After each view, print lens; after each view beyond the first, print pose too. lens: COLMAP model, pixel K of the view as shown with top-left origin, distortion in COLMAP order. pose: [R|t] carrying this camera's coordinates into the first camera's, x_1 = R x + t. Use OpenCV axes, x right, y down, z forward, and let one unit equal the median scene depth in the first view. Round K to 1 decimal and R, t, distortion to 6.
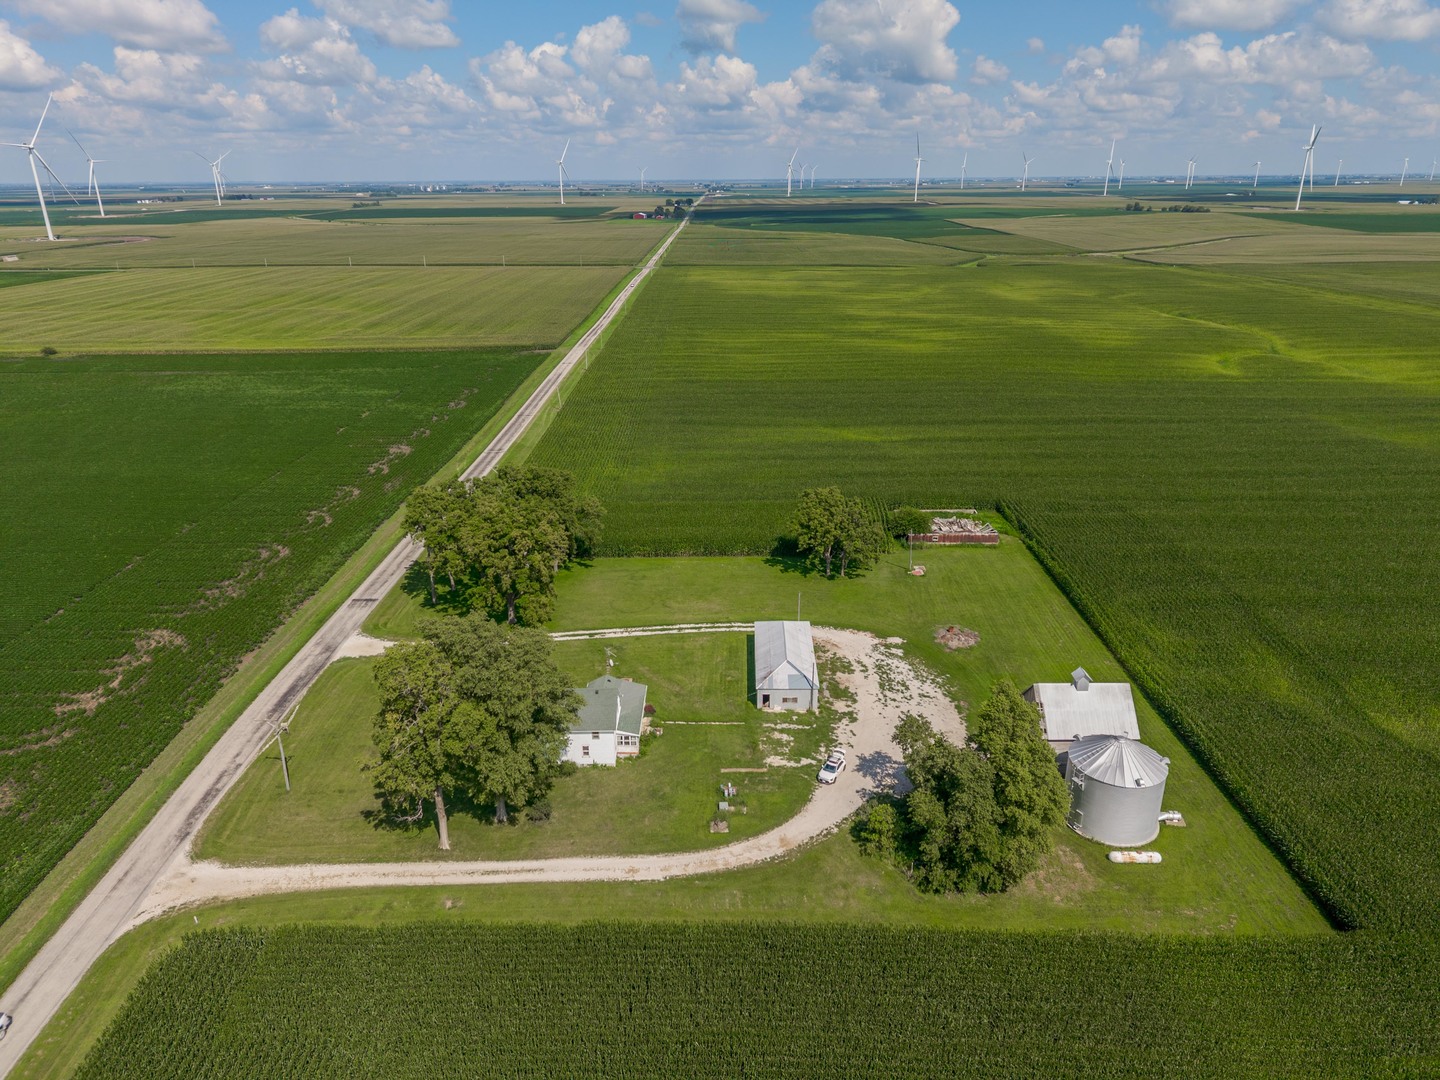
lens RADIAL K [[952.8, 0, 720.0], [0, 952.8, 540.0], [0, 0, 1]] dist [0.056757, -0.042161]
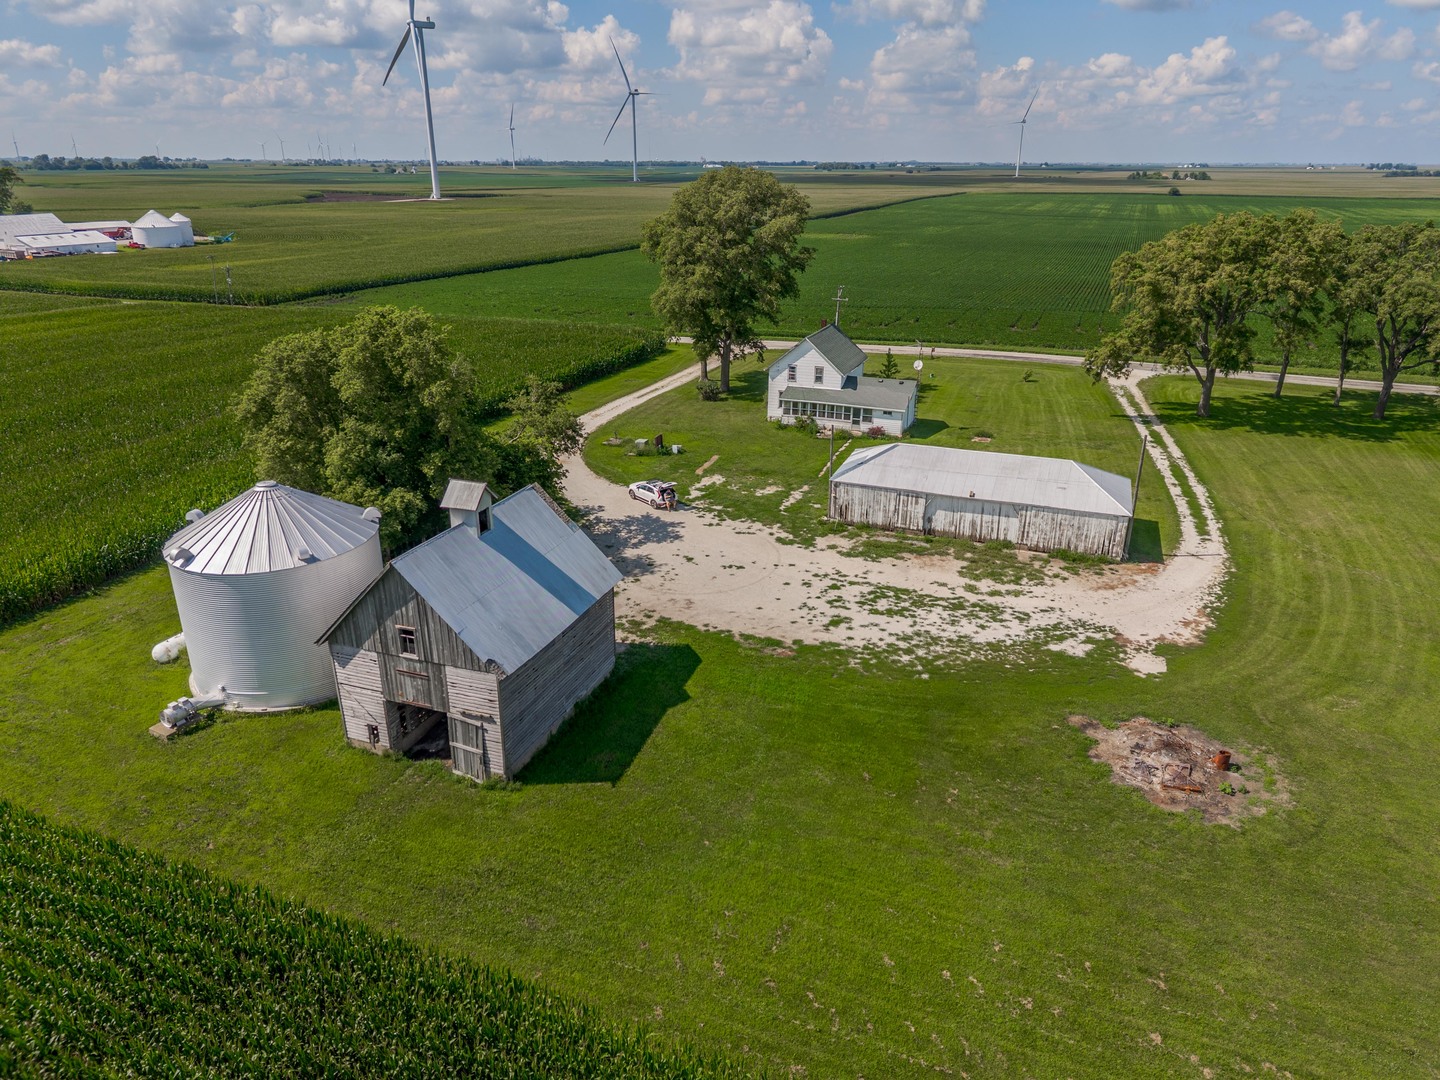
lens RADIAL K [[943.1, 0, 717.4], [0, 943.1, 575.0], [0, 0, 1]] dist [0.051685, -0.053114]
pose [[-0.354833, 0.382048, -0.853307, 0.544561], [-0.332133, 0.801652, 0.497033, -0.044071], [0.873946, 0.459775, -0.157562, 0.935251]]
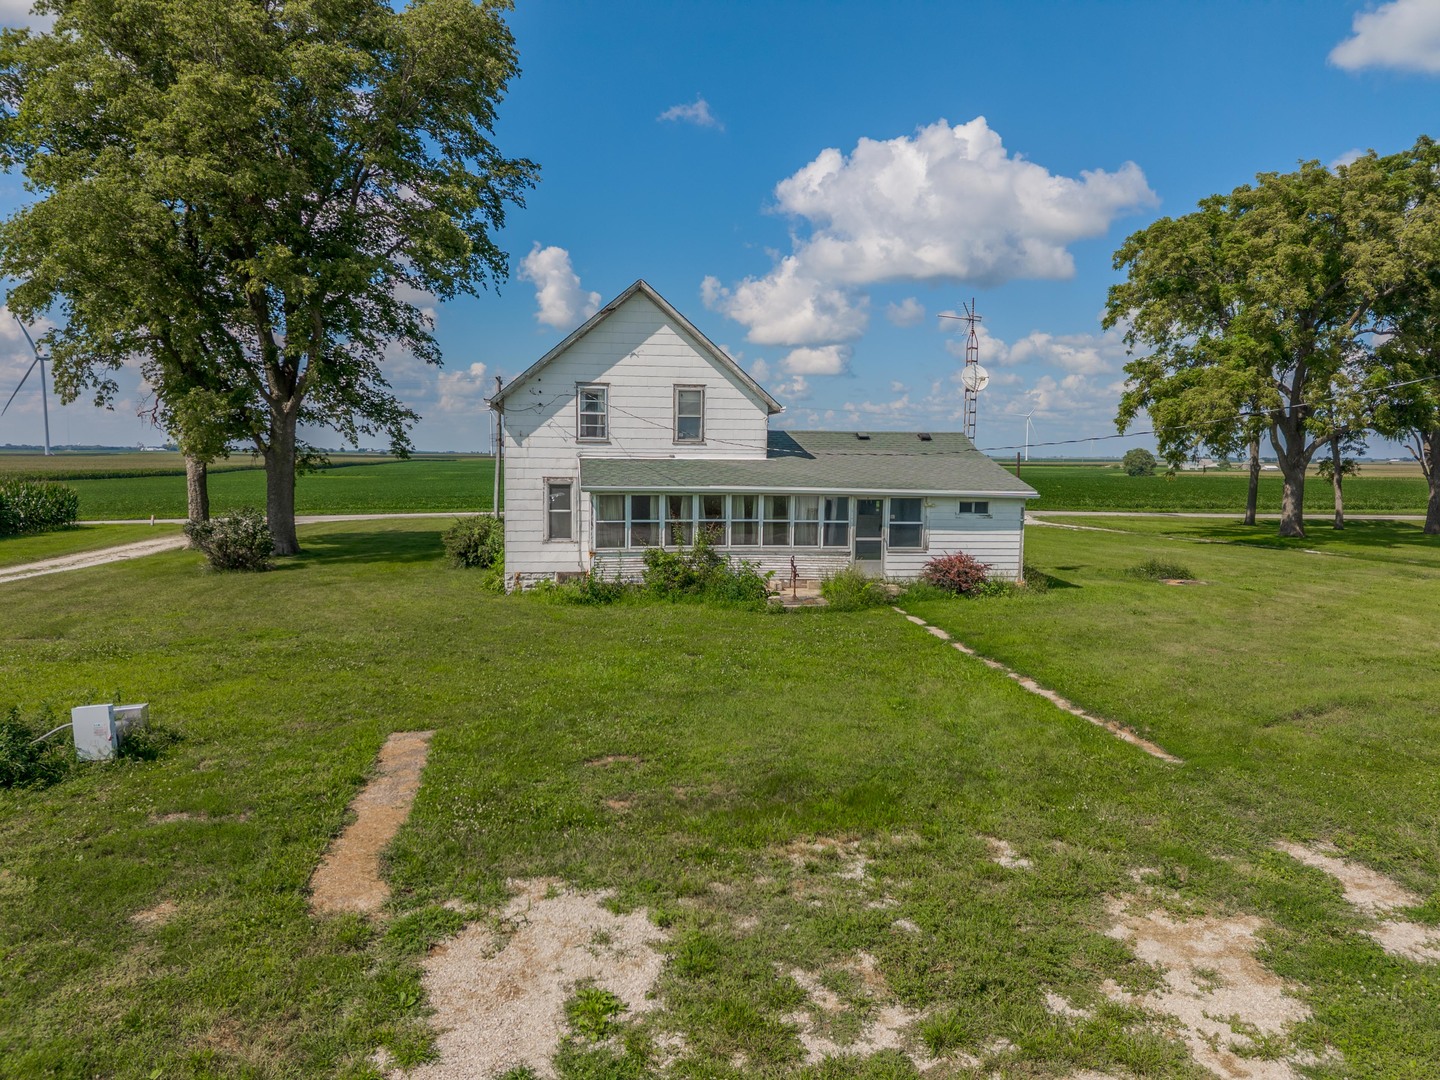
lens RADIAL K [[952.8, 0, 720.0], [0, 952.8, 540.0], [0, 0, 1]] dist [0.056757, -0.042161]
pose [[0.159827, 0.102634, -0.981795, 0.101836], [-0.362307, 0.931269, 0.038372, 0.160296], [0.918253, 0.349578, 0.186027, 0.809117]]
